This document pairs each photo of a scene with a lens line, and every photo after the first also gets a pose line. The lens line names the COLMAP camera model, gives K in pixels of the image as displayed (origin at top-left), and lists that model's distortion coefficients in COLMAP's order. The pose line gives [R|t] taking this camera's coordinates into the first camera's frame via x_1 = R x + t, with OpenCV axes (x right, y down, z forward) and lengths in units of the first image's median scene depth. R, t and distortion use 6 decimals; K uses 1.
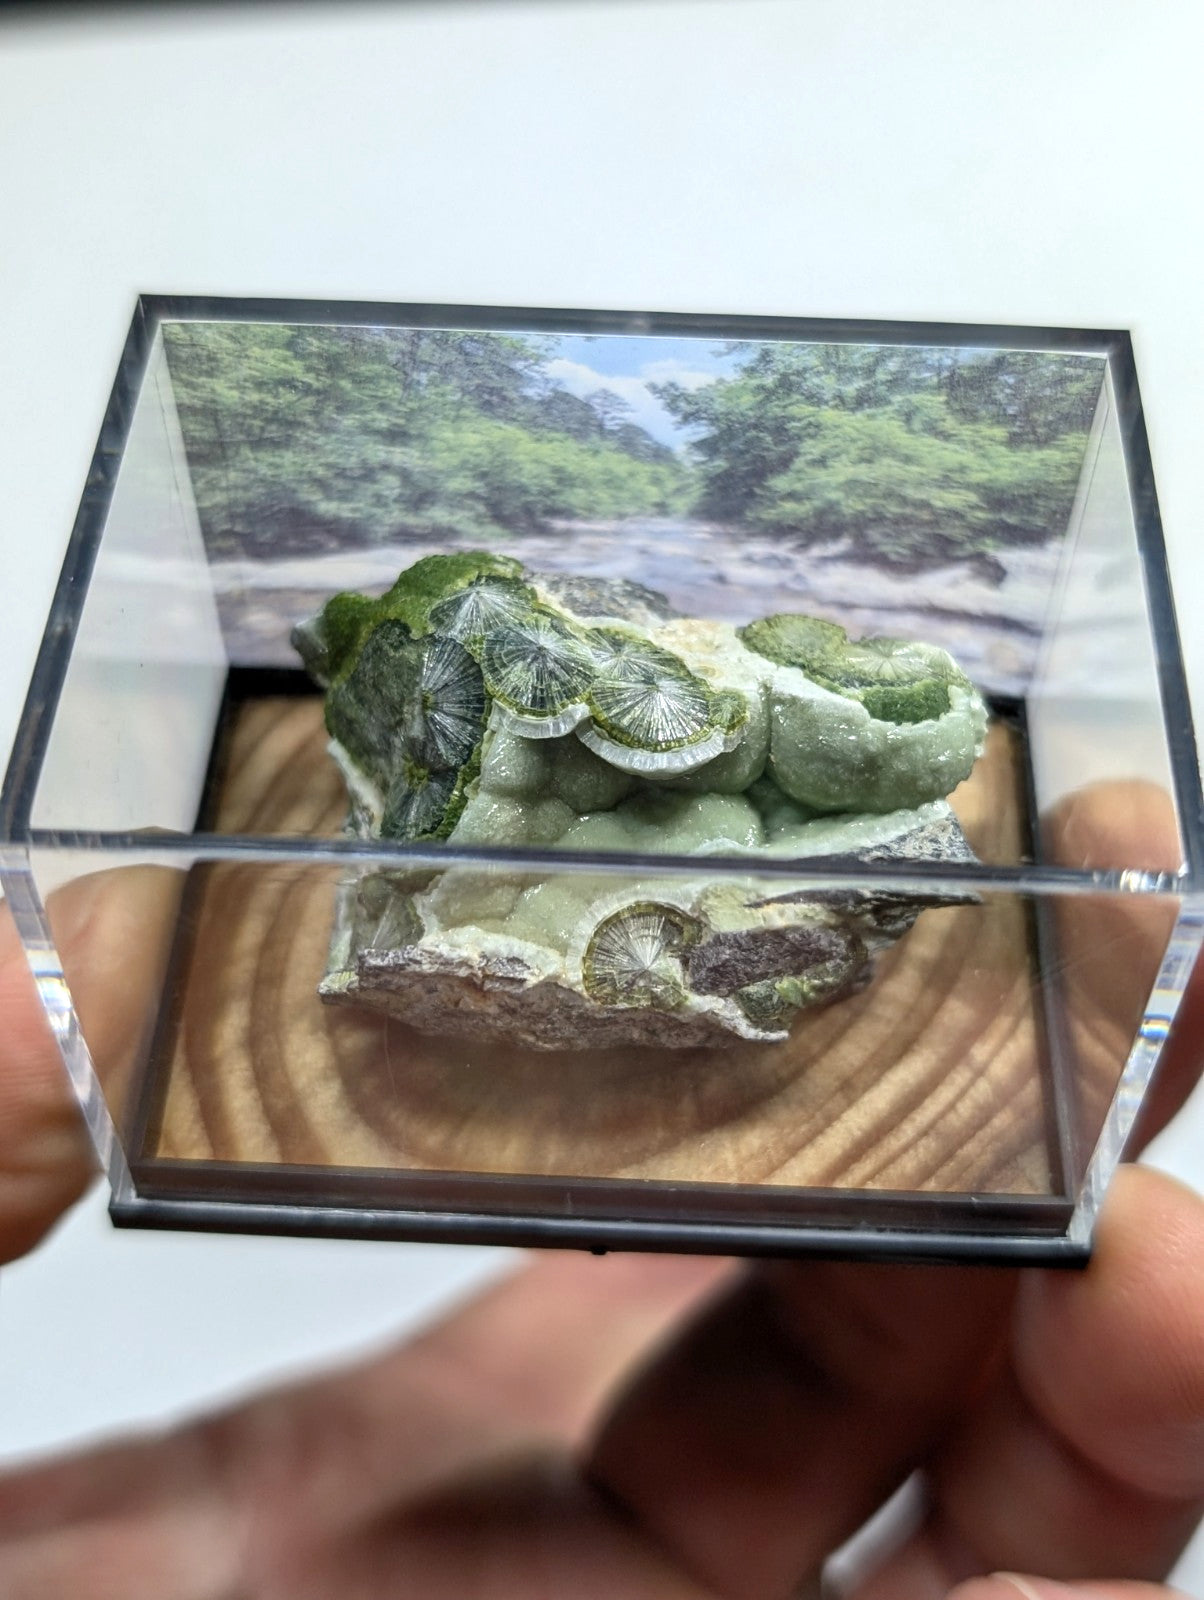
lens RADIAL K [[2135.5, 0, 649.1], [0, 2135.5, 789.2], [0, 0, 1]] dist [0.138595, 0.000000]
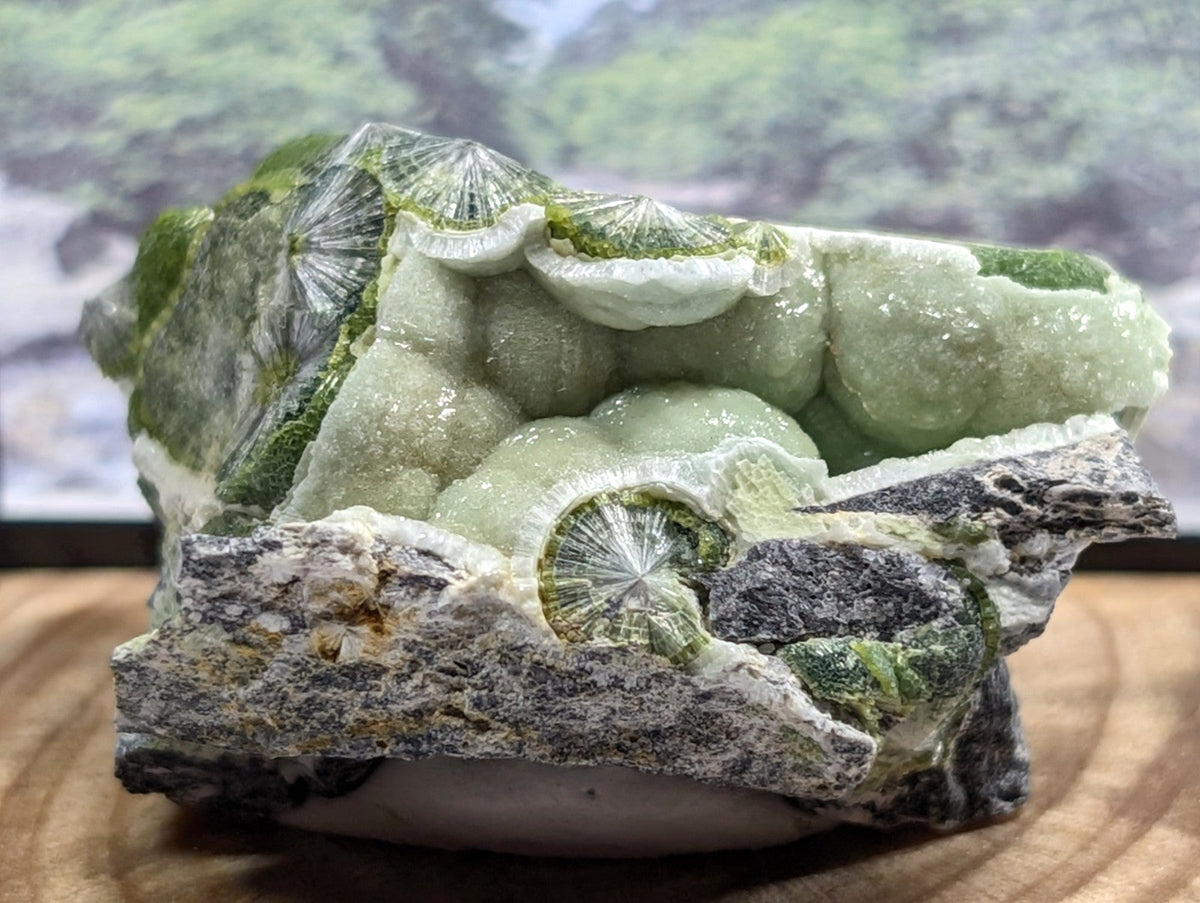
lens RADIAL K [[4198.8, 0, 697.0], [0, 4198.8, 490.9], [0, 0, 1]] dist [0.295359, 0.000000]
pose [[0.999695, -0.024331, 0.004190, 0.009929], [0.023751, 0.901434, -0.432264, 0.540043], [0.006740, 0.432232, 0.901737, -0.109223]]
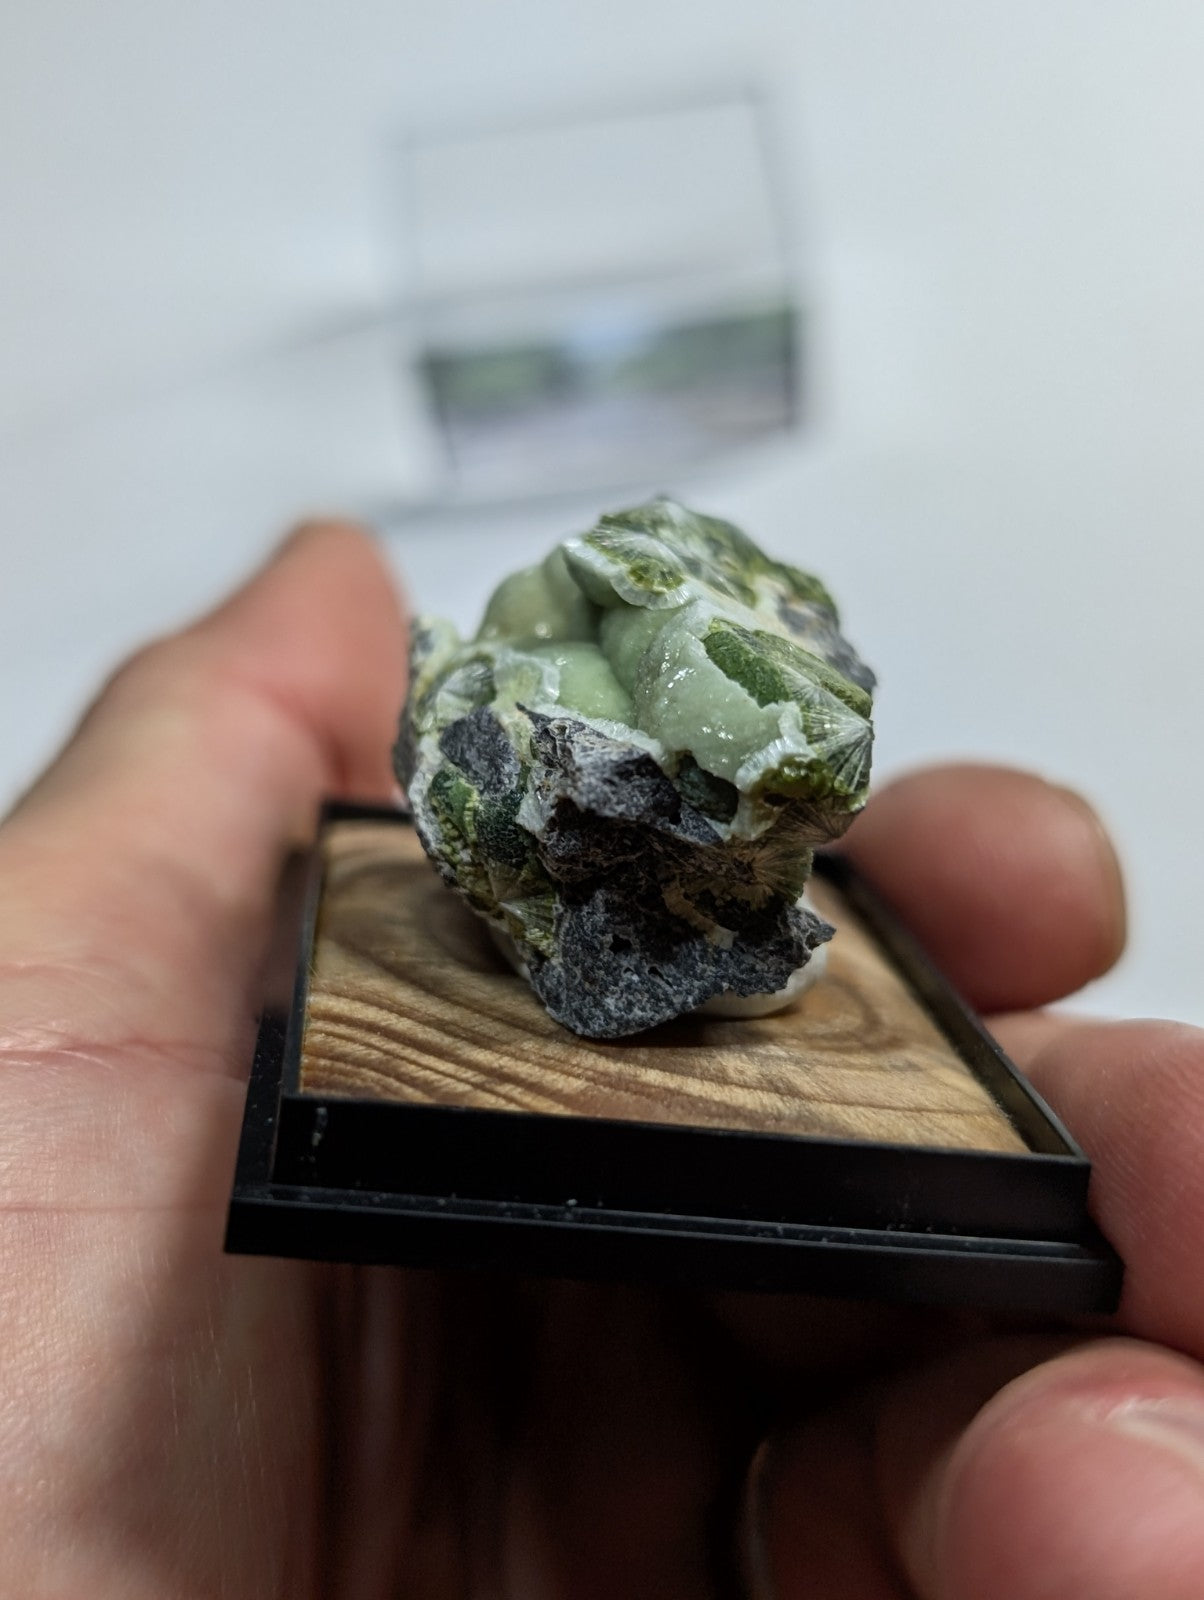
lens RADIAL K [[2135.5, 0, 601.5], [0, 2135.5, 785.6], [0, 0, 1]] dist [0.138595, 0.000000]
pose [[0.136676, 0.217428, -0.966460, 0.895814], [-0.857957, 0.513690, -0.005765, 0.043732], [0.495207, 0.829969, 0.256753, 0.745850]]
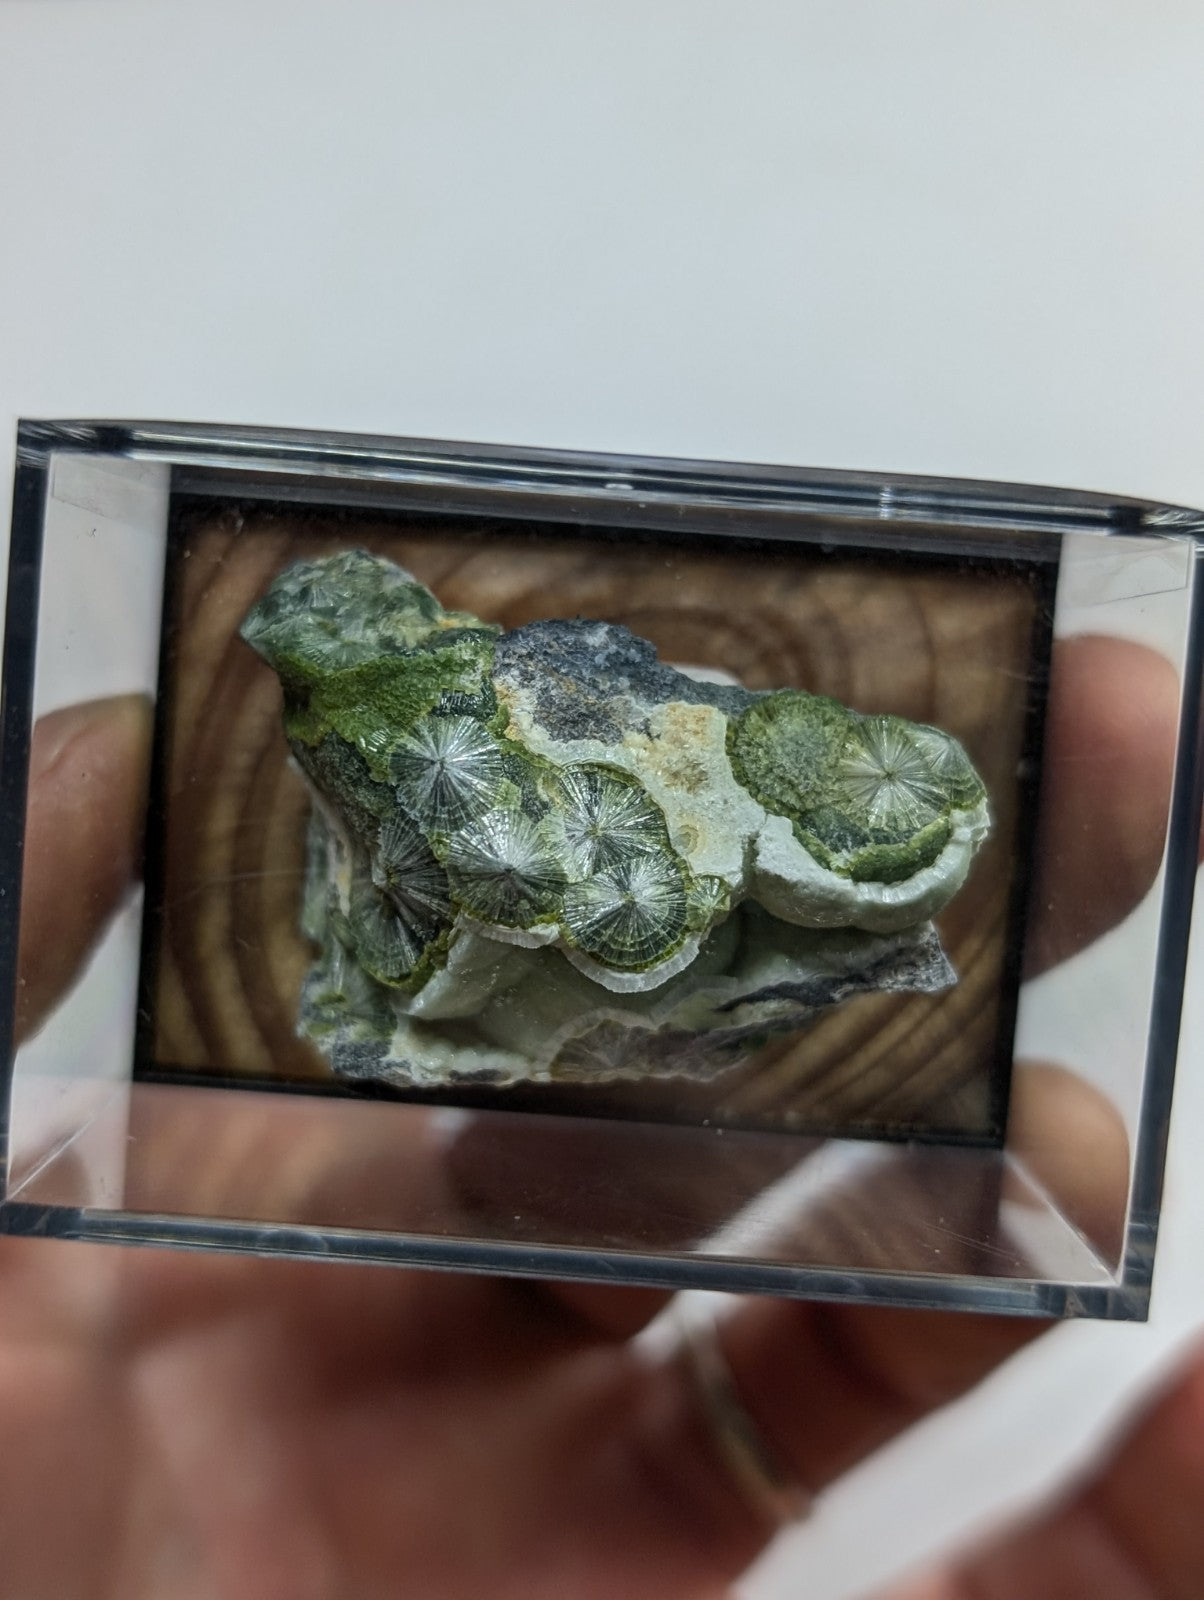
lens RADIAL K [[2135.5, 0, 590.5], [0, 2135.5, 827.9], [0, 0, 1]] dist [0.138595, 0.000000]
pose [[0.998765, 0.047508, -0.014556, -0.002252], [-0.025950, 0.748557, 0.662563, -0.635729], [0.042373, -0.661367, 0.748865, 0.284940]]
